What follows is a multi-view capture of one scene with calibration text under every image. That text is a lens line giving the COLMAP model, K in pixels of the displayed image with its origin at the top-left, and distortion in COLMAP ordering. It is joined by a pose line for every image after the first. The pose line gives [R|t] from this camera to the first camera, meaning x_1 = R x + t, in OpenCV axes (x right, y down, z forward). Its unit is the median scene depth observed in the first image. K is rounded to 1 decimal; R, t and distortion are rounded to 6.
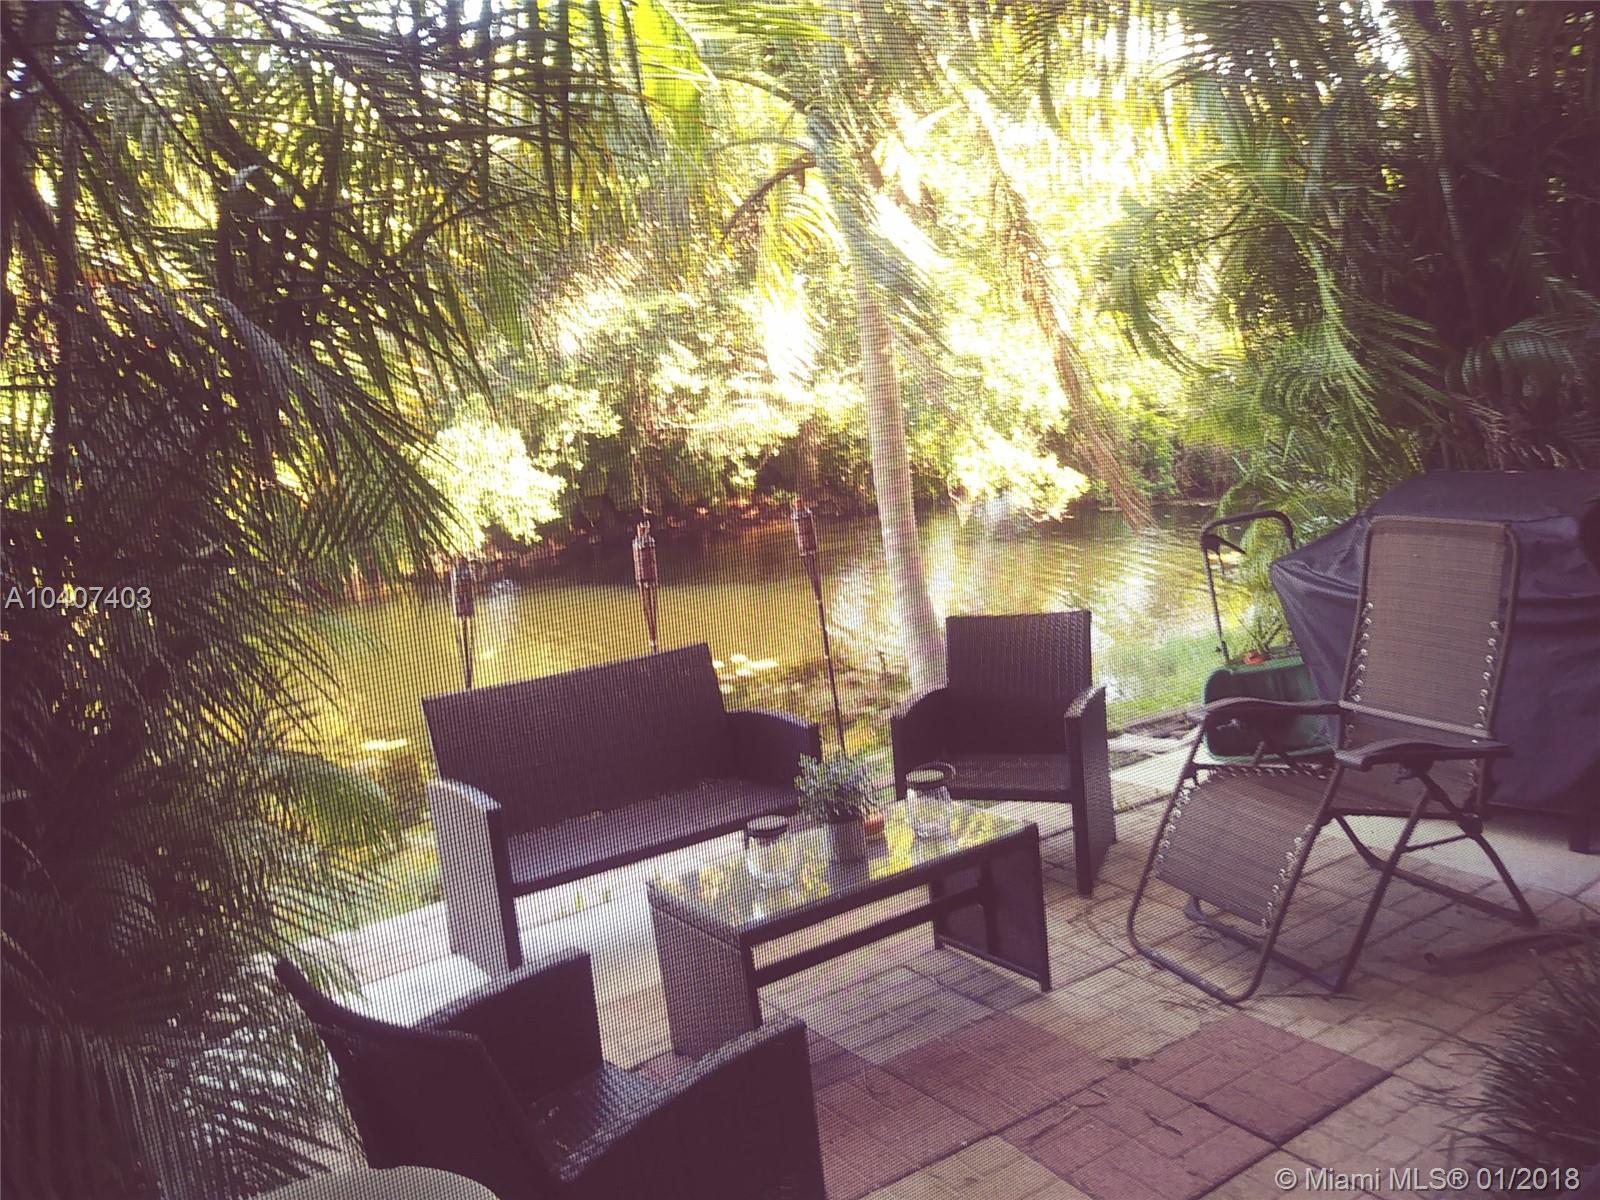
lens RADIAL K [[1288.6, 0, 813.3], [0, 1288.6, 600.0], [0, 0, 1]] dist [0.010328, -0.028979]
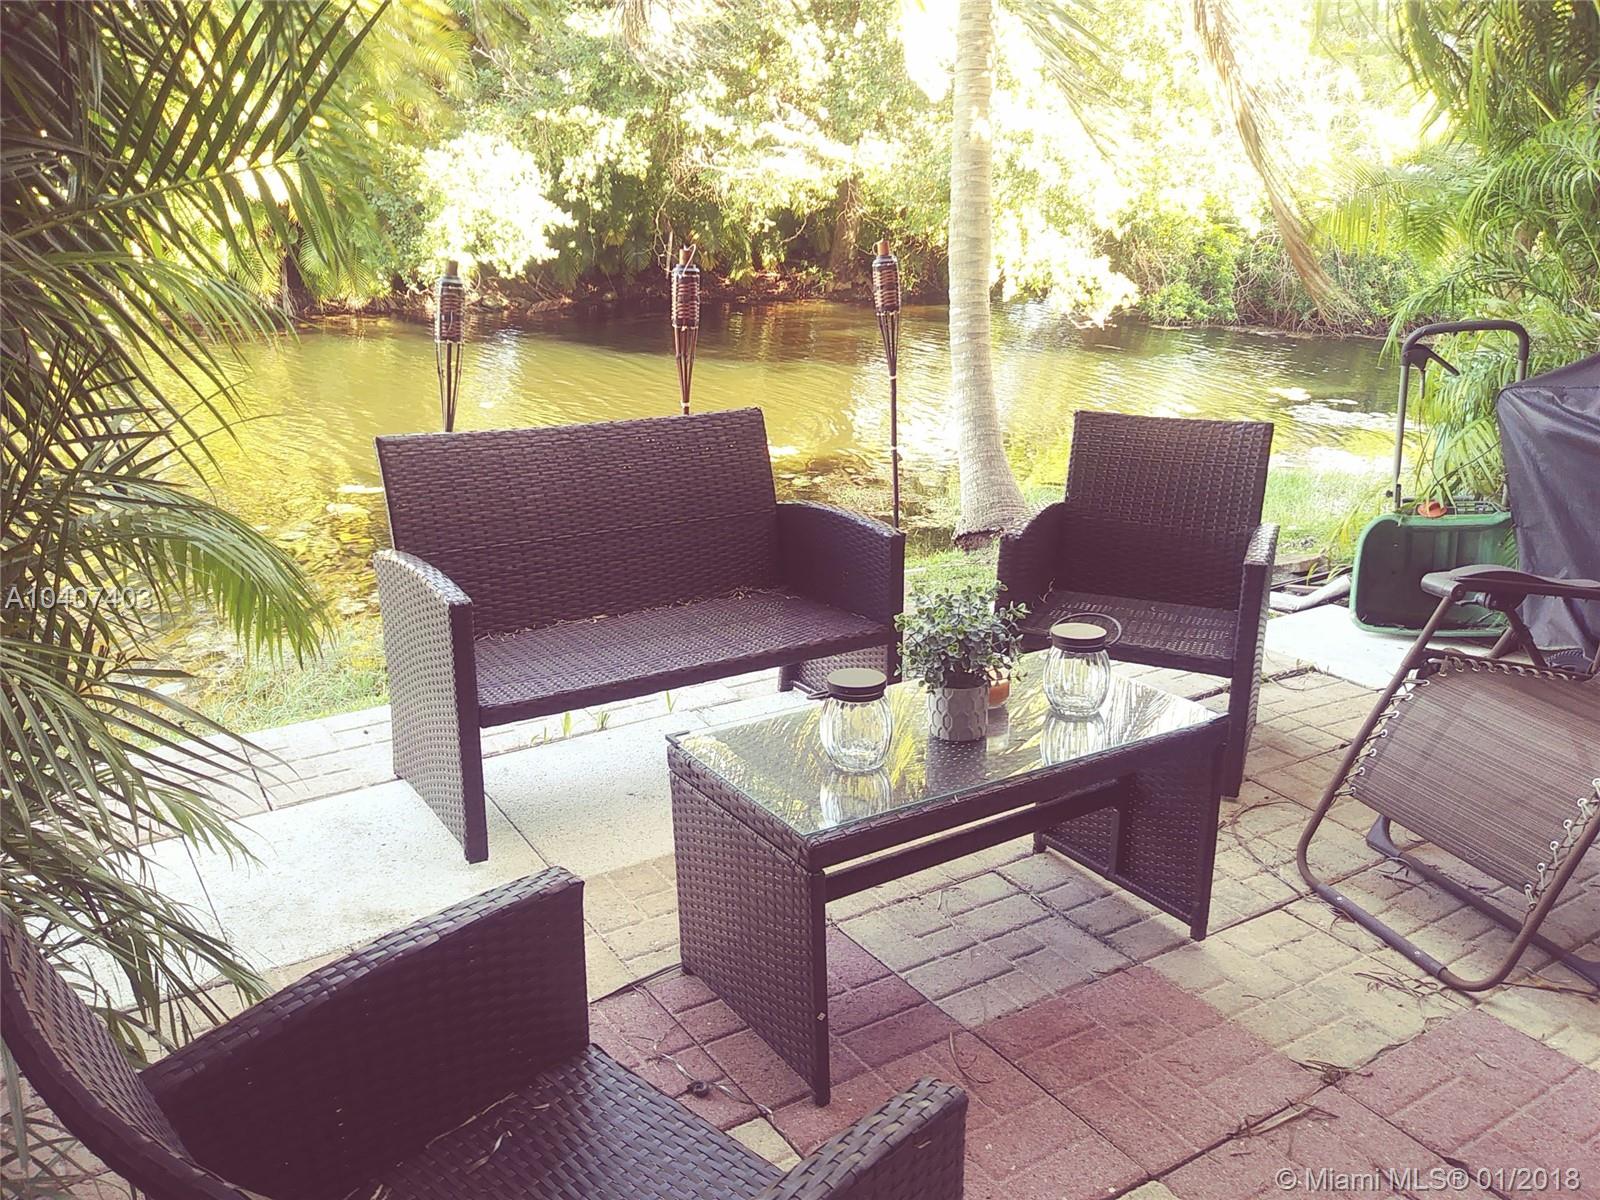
lens RADIAL K [[1288.6, 0, 789.7], [0, 1288.6, 609.8], [0, 0, 1]] dist [0.010328, -0.028979]
pose [[0.993517, 0.113634, -0.003406, -0.059583], [-0.111490, 0.979756, 0.166277, 0.024868], [0.022232, -0.164819, 0.986073, 0.282028]]
